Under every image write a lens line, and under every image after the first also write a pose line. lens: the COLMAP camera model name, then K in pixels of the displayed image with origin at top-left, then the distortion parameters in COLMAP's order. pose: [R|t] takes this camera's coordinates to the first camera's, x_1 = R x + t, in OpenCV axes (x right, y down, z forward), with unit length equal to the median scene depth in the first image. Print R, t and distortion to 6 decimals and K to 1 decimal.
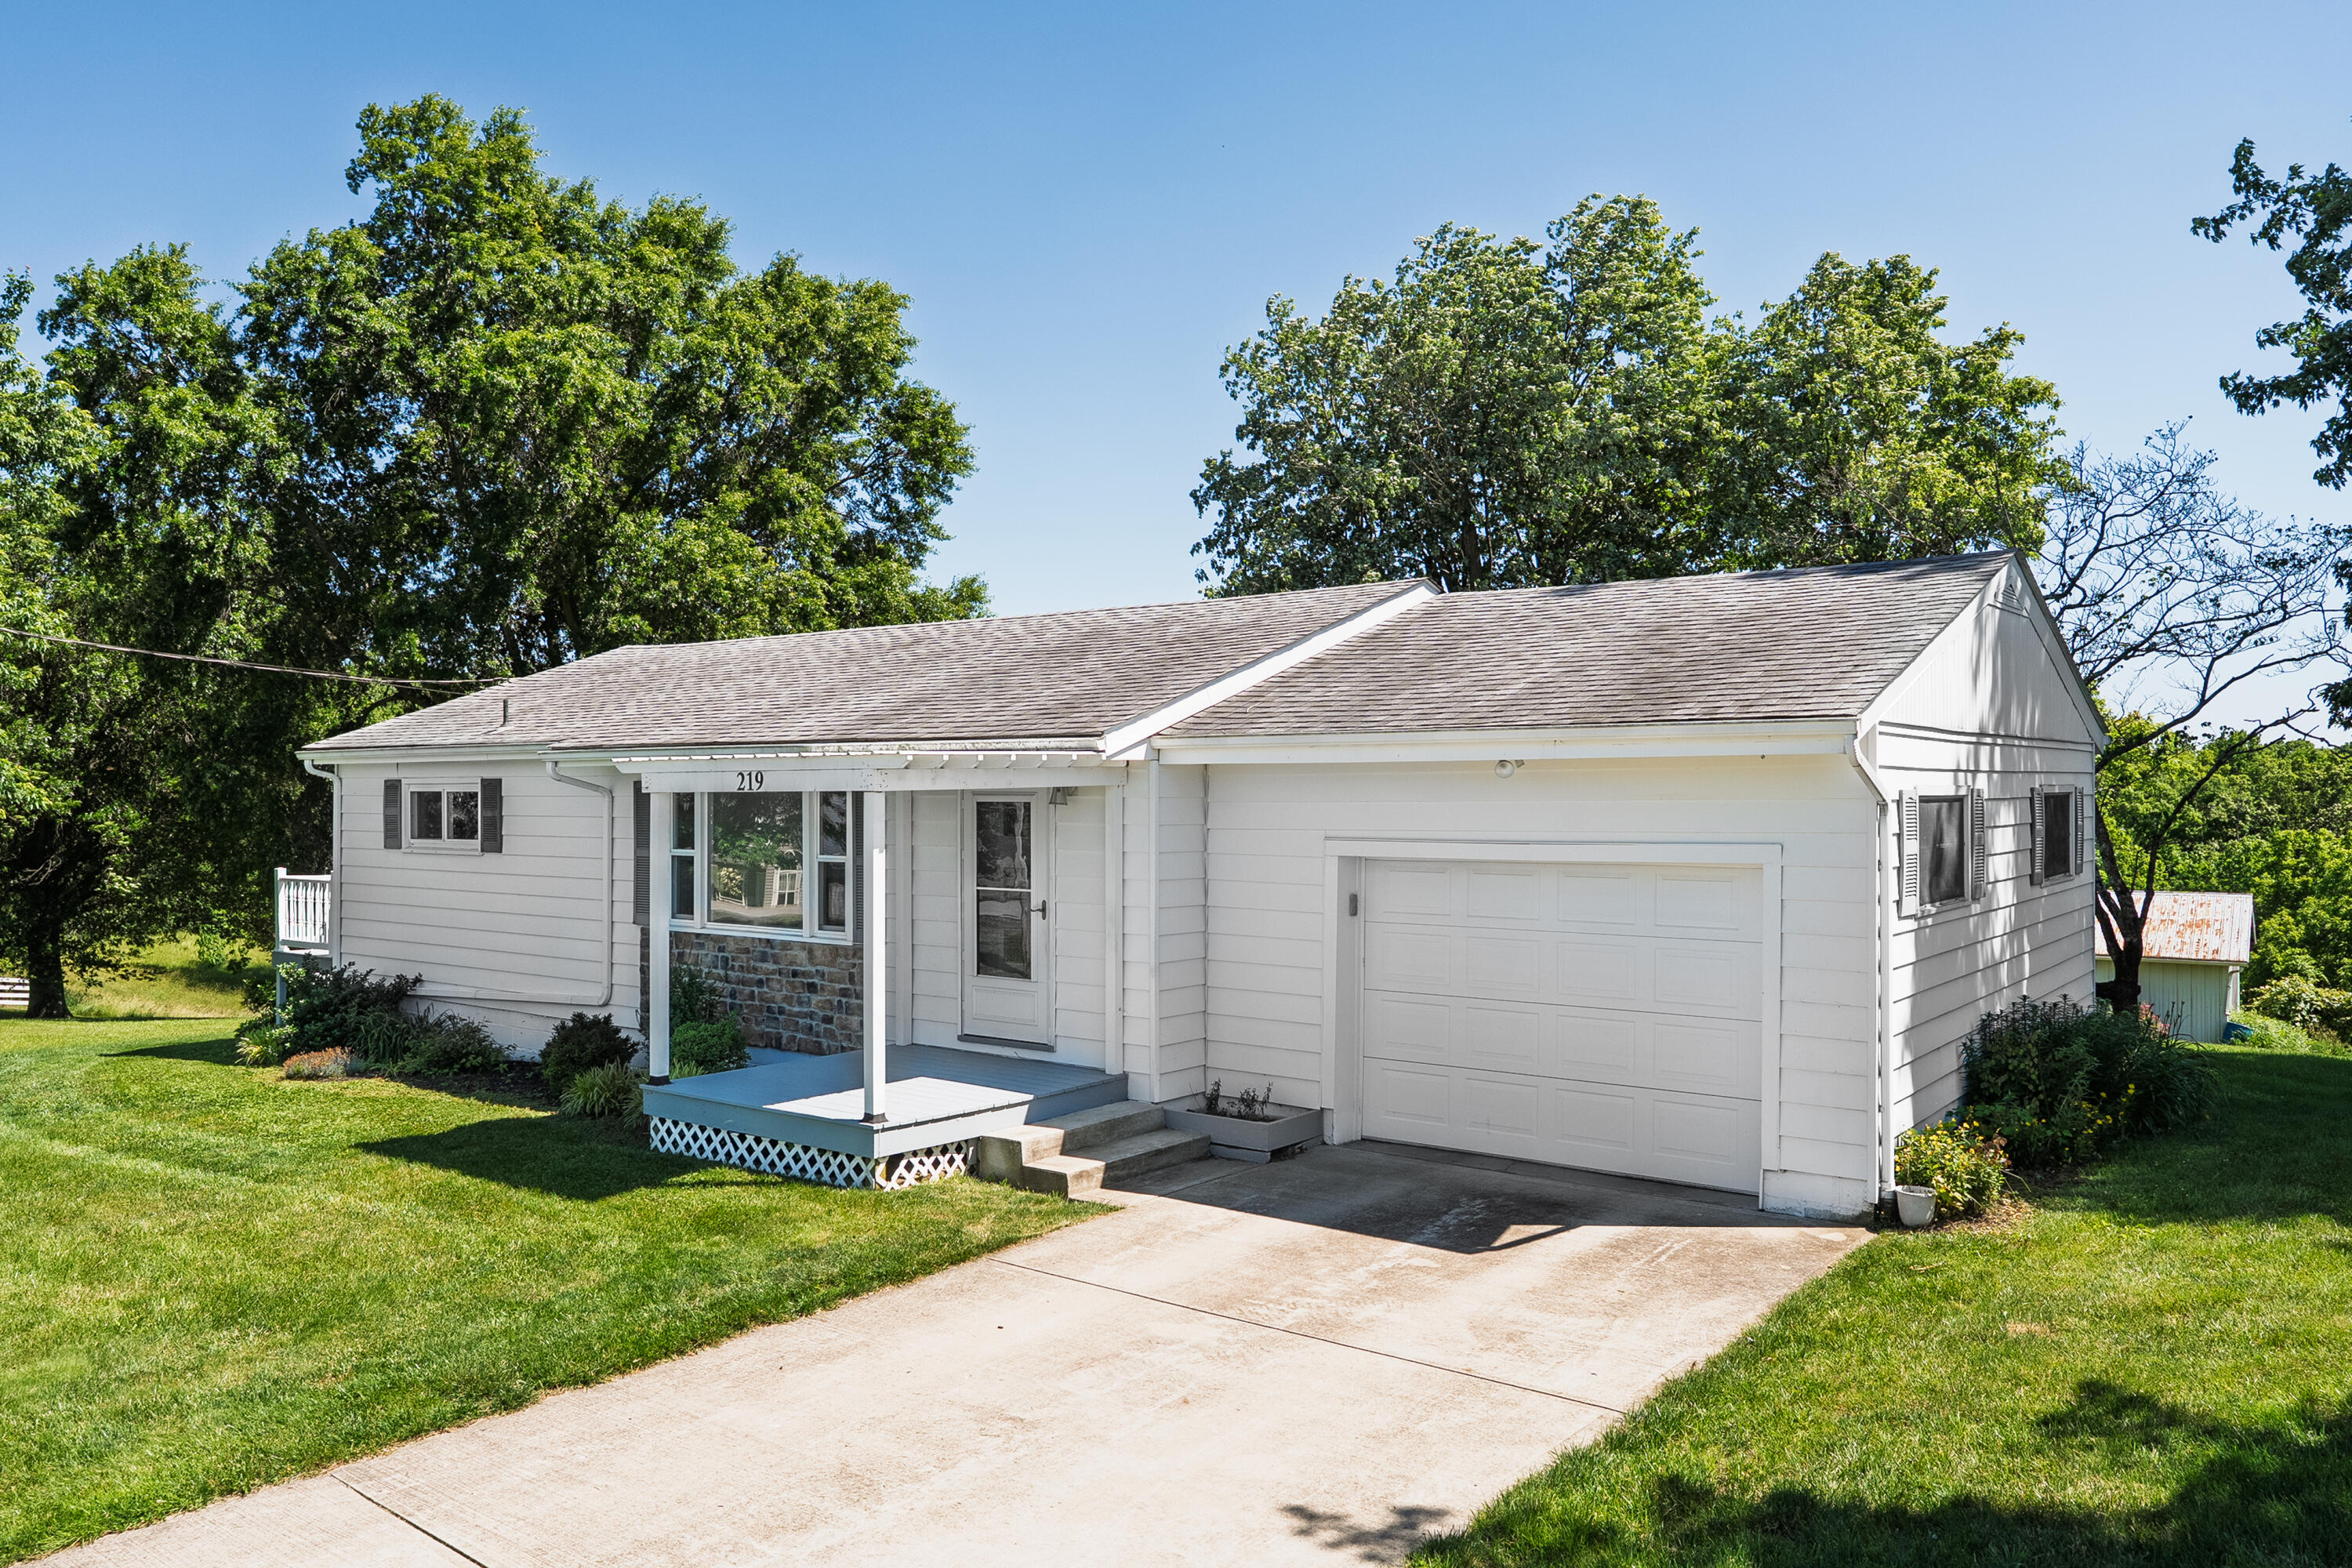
lens RADIAL K [[1668.6, 0, 1176.1], [0, 1668.6, 778.7], [0, 0, 1]] dist [-0.008199, -0.000006]
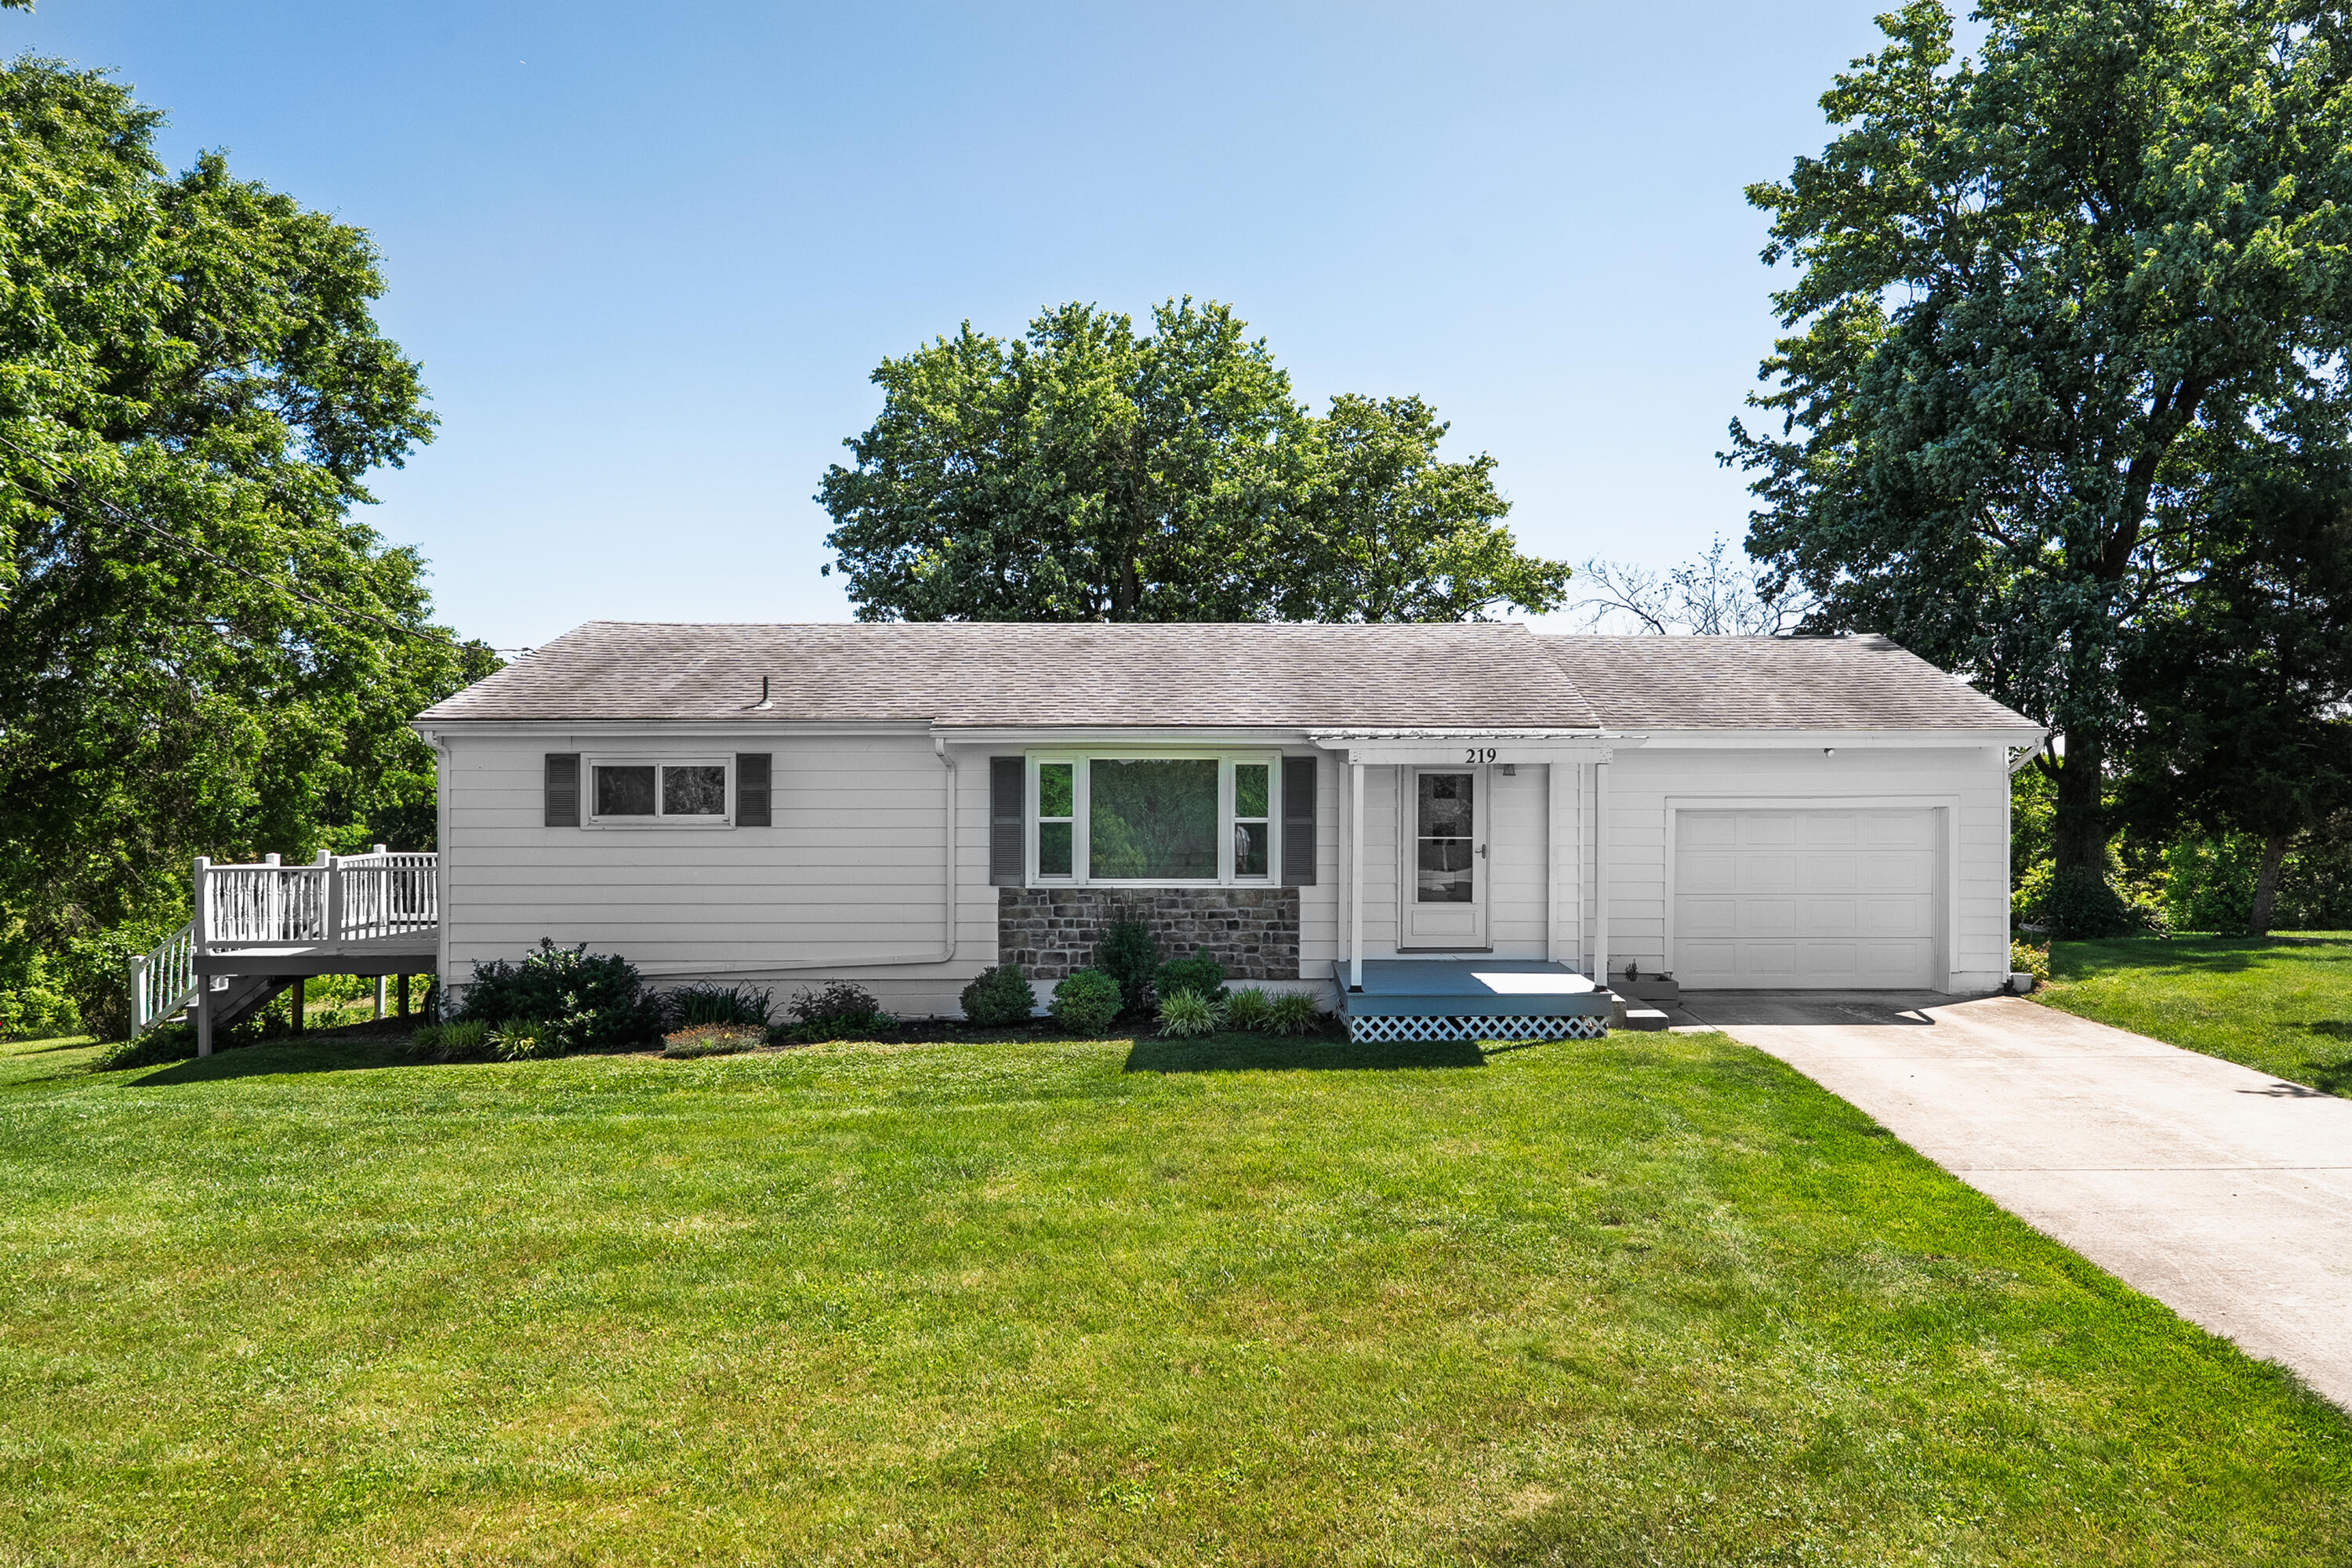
lens RADIAL K [[1579.7, 0, 1176.8], [0, 1579.7, 791.6], [0, 0, 1]] dist [-0.016016, -0.002400]
pose [[0.796225, -0.003940, 0.604988, -0.892656], [-0.005035, 0.999901, 0.013139, 0.010804], [-0.604980, -0.013508, 0.796126, 0.091446]]
